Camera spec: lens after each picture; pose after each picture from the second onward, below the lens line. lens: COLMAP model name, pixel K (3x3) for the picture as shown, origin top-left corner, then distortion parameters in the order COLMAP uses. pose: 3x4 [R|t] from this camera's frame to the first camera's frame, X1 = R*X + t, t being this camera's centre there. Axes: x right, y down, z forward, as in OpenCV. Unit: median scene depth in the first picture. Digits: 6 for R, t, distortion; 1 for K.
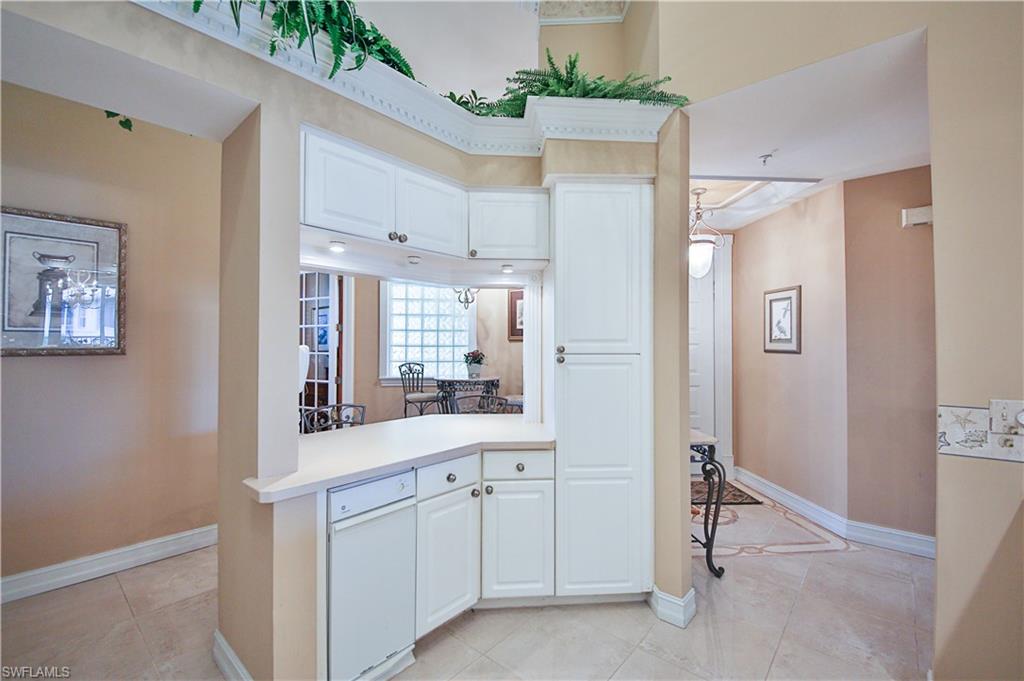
lens RADIAL K [[426.6, 0, 512.0], [0, 426.6, 340.5], [0, 0, 1]] dist [0.009011, -0.000183]
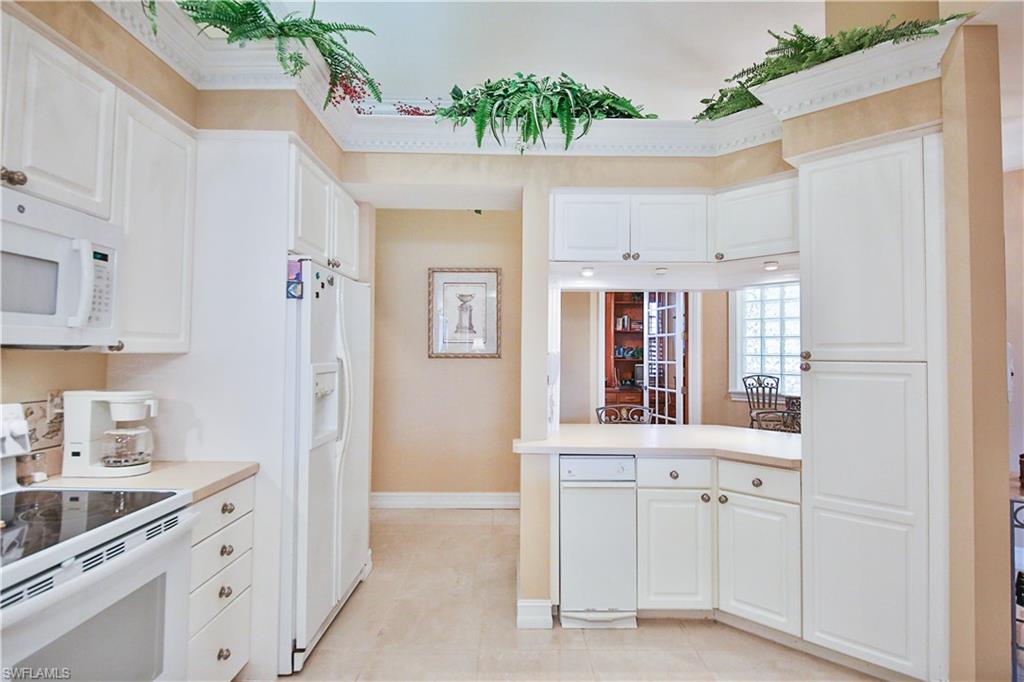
lens RADIAL K [[516.4, 0, 512.3], [0, 516.4, 347.1], [0, 0, 1]] dist [-0.001274, -0.001293]
pose [[0.661995, -0.006079, -0.749484, 0.497996], [-0.000966, 0.999959, -0.008964, 0.014100], [0.749508, 0.006658, 0.661962, -0.138547]]
